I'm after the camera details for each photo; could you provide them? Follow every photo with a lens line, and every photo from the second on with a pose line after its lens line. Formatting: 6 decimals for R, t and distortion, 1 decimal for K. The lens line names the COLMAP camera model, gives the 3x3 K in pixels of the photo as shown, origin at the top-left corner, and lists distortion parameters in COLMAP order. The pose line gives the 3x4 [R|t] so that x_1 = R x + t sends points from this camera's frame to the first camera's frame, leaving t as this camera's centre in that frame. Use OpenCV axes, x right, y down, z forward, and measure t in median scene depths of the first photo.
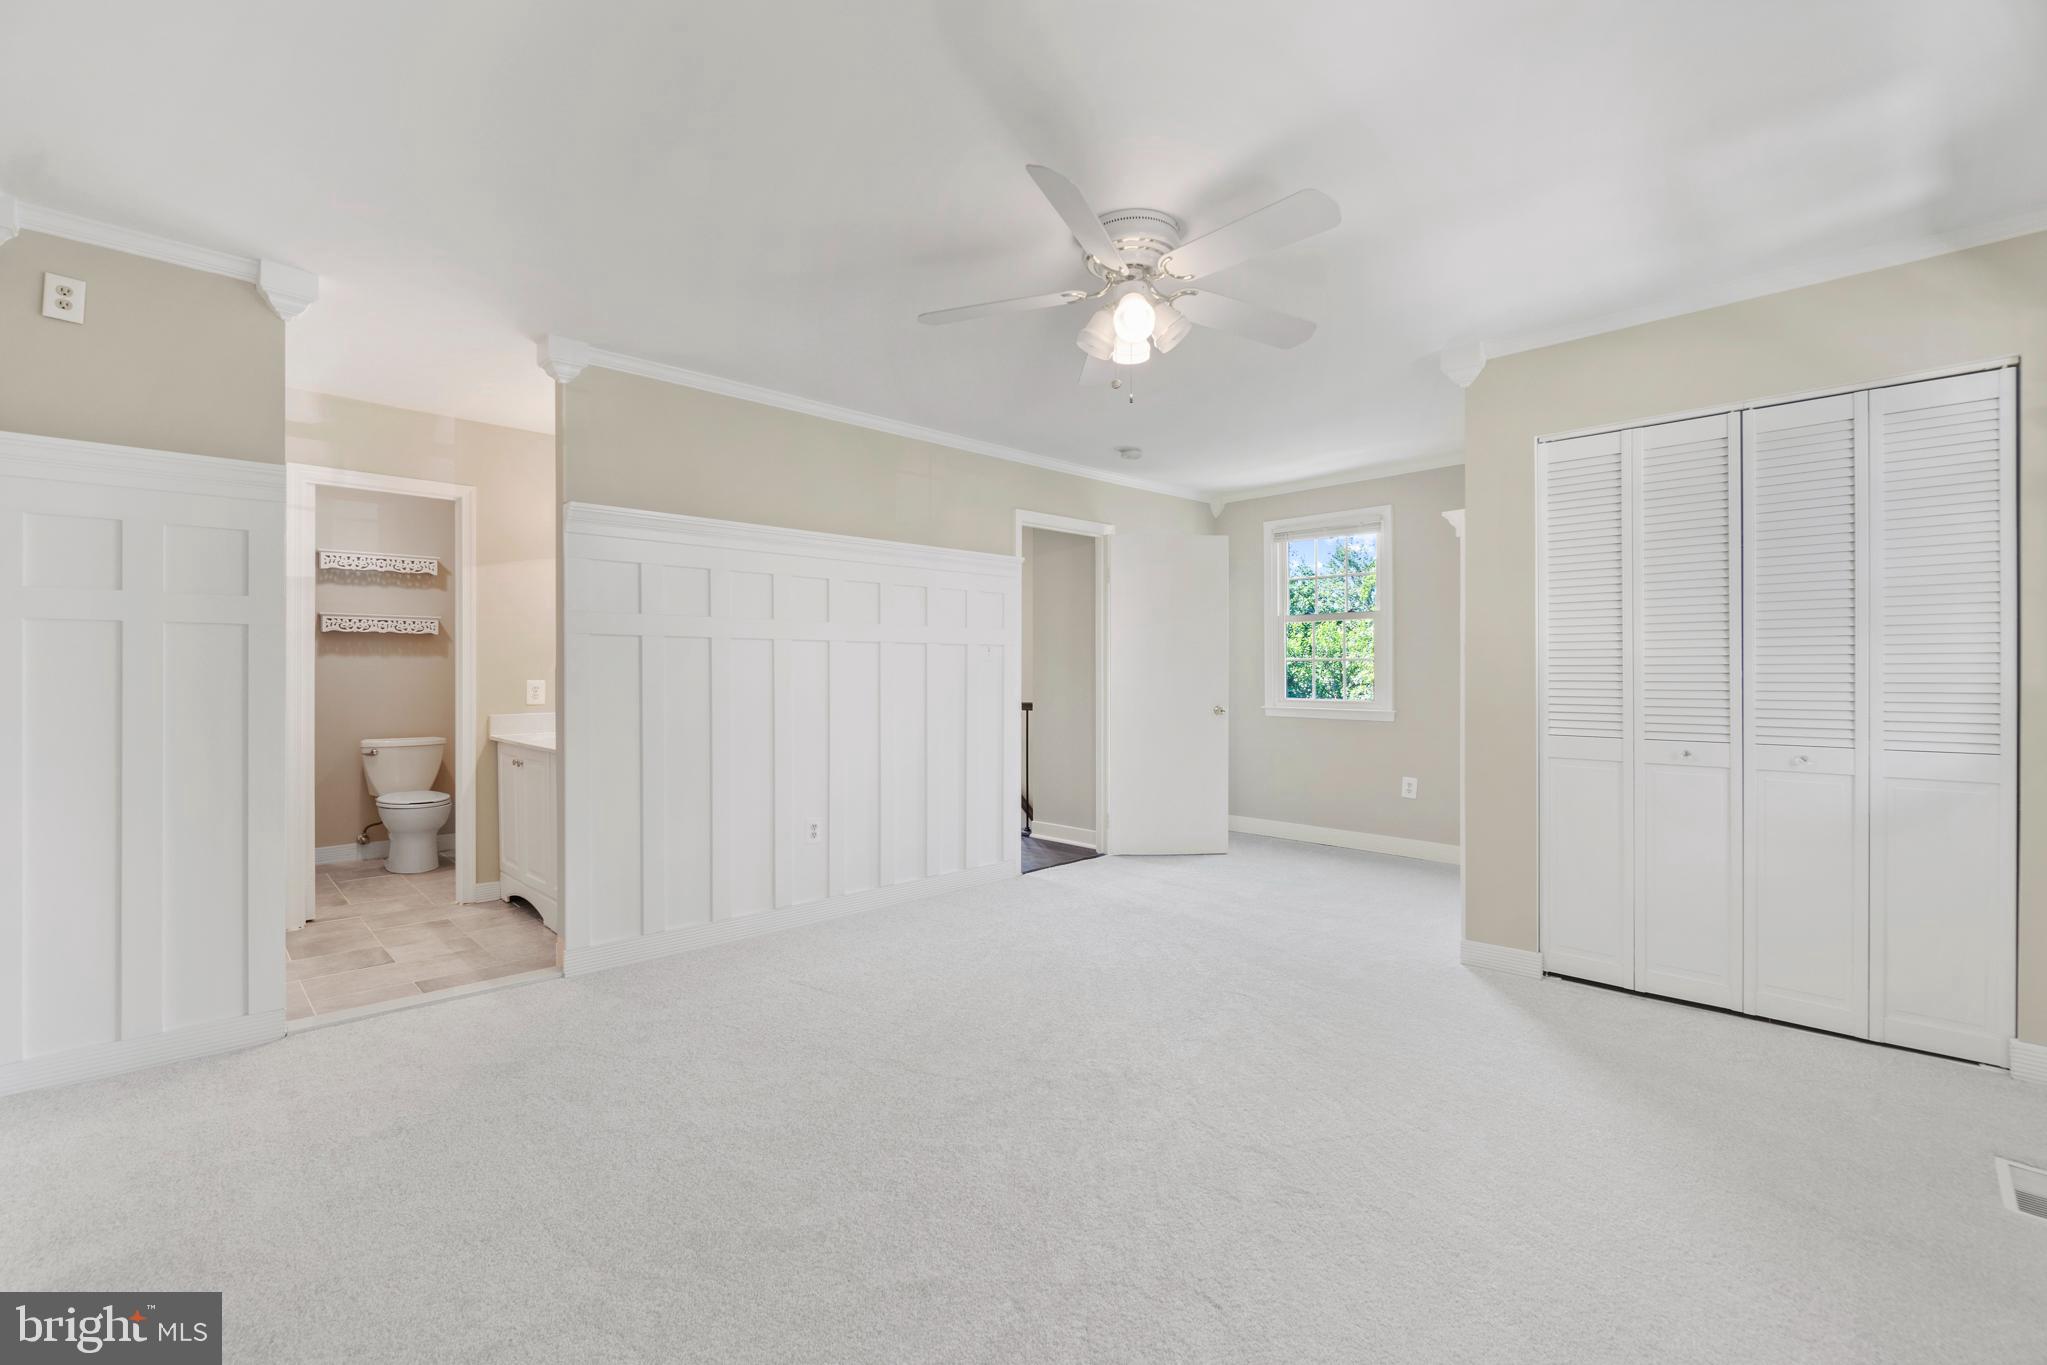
lens RADIAL K [[888.5, 0, 1017.3], [0, 888.5, 671.5], [0, 0, 1]] dist [-0.004888, 0.003278]
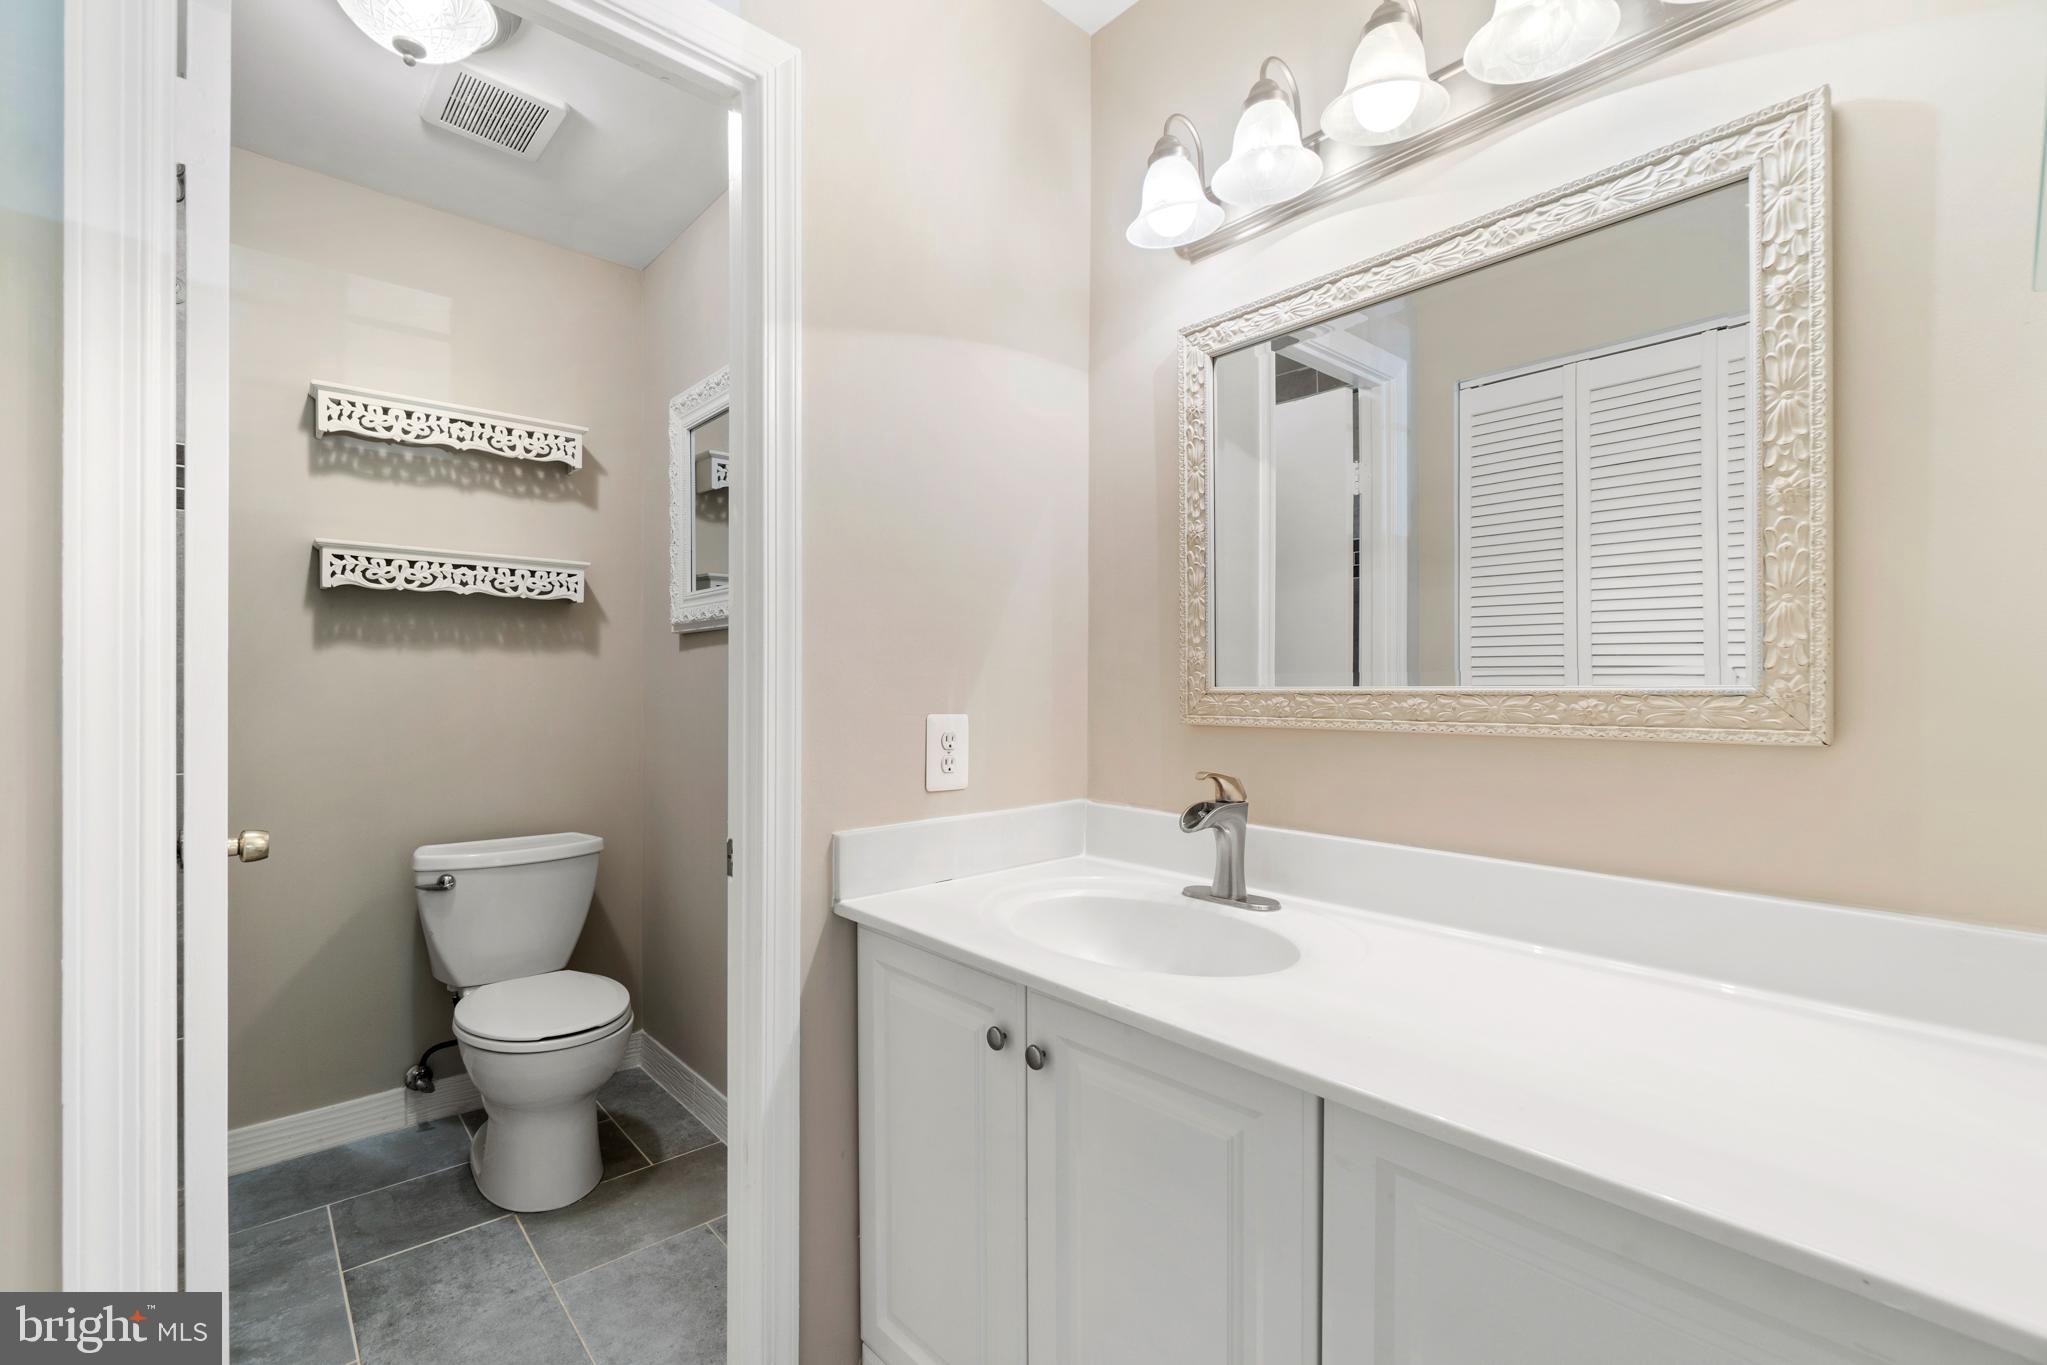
lens RADIAL K [[888.5, 0, 1017.4], [0, 888.5, 688.9], [0, 0, 1]] dist [-0.004888, 0.003278]
pose [[0.999292, 0.002692, -0.037516, -0.433169], [-0.002566, 0.999991, 0.003392, -0.000406], [0.037524, -0.003293, 0.999290, 0.583401]]
